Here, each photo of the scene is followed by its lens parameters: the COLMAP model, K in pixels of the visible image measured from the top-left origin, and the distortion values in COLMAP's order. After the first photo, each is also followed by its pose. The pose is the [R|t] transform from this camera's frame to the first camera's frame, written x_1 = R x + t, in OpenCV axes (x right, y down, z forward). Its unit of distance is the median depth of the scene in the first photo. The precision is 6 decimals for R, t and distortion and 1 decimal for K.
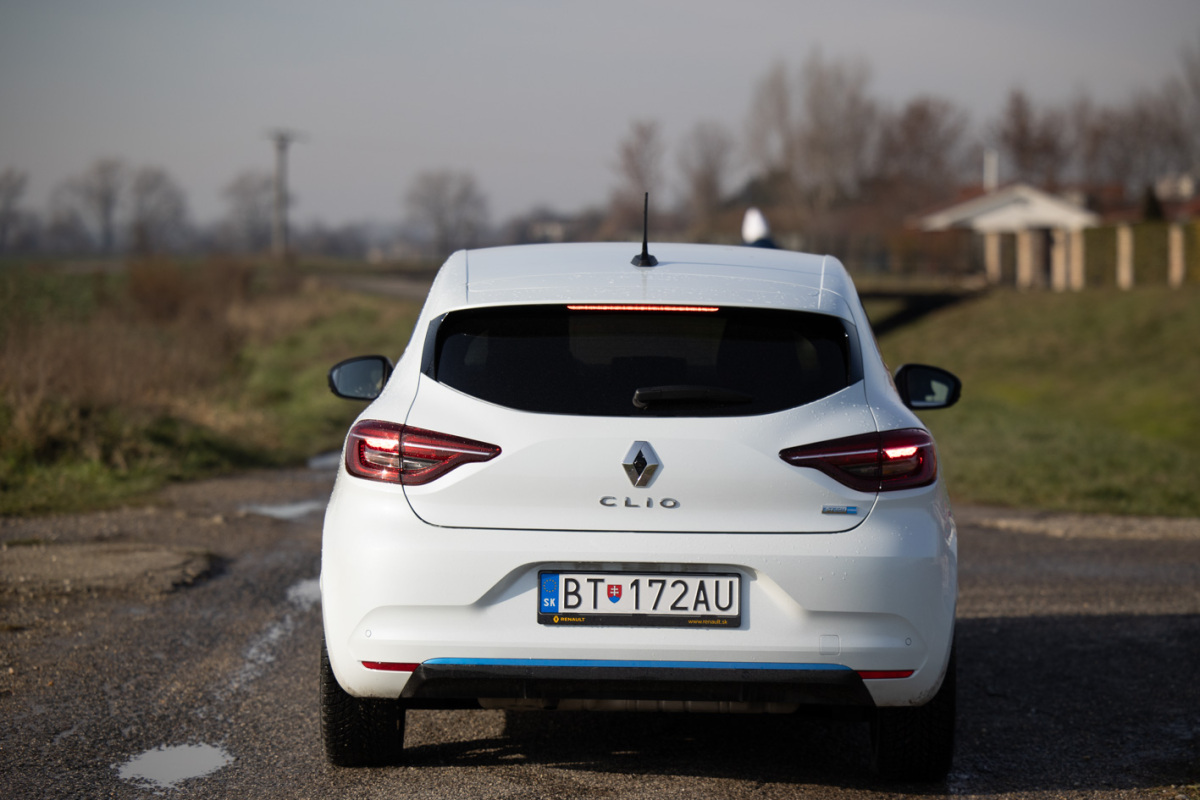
lens RADIAL K [[4215.7, 0, 600.0], [0, 4215.7, 400.0], [0, 0, 1]] dist [0.418574, 2.499760]
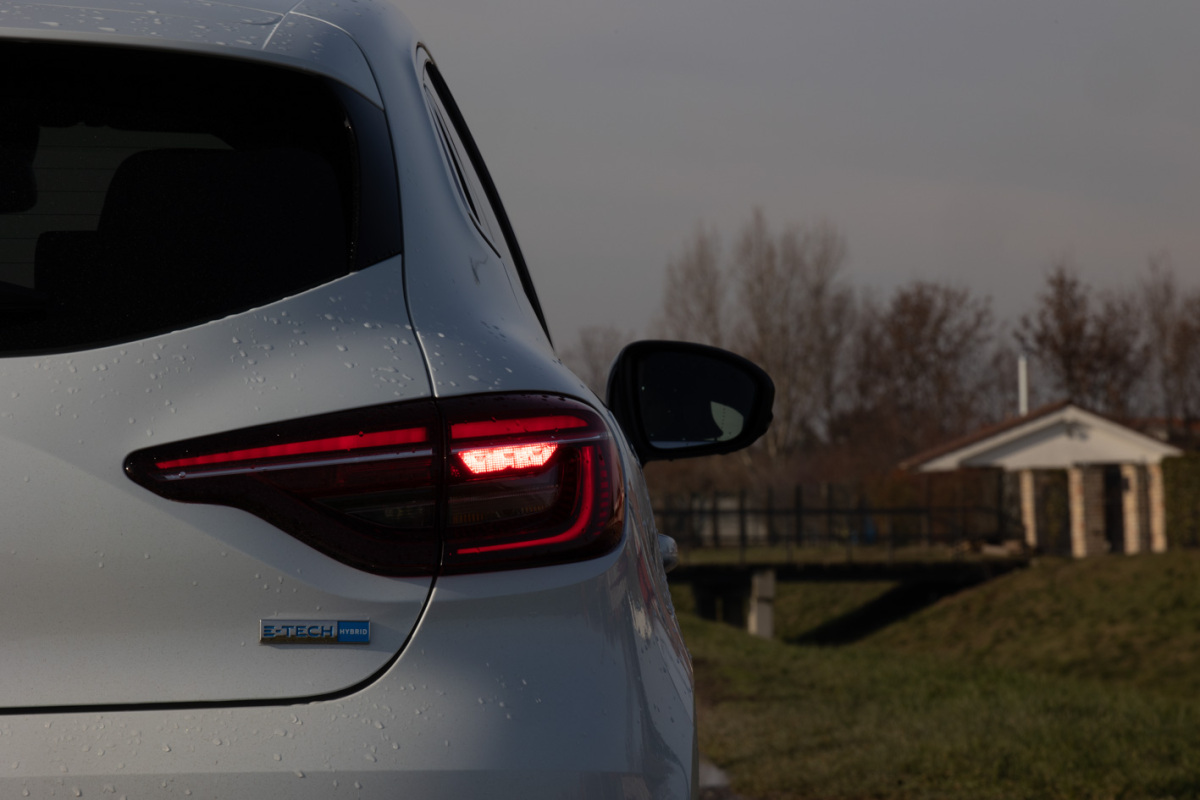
lens RADIAL K [[6400.8, 0, 600.0], [0, 6400.8, 400.0], [0, 0, 1]] dist [1.142240, 6.059841]
pose [[0.999368, -0.024449, 0.025797, 0.066147], [0.025817, 0.998201, -0.054111, 0.035535], [-0.024428, 0.054743, 0.998202, 0.499836]]
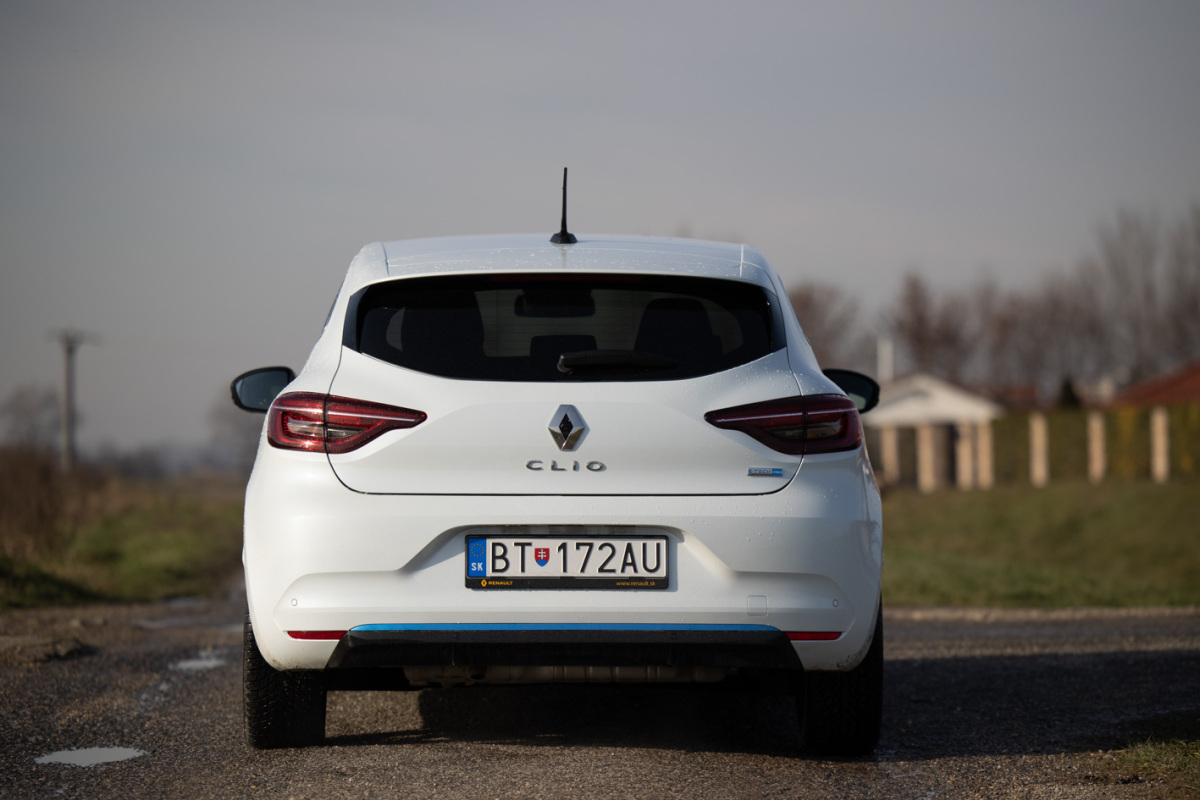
lens RADIAL K [[4825.8, 0, 600.0], [0, 4825.8, 400.0], [0, 0, 1]] dist [0.682098, 3.386155]
pose [[0.999397, -0.011038, 0.032920, -0.019943], [0.012588, 0.998804, -0.047255, 0.062477], [-0.032359, 0.047641, 0.998340, -0.143224]]
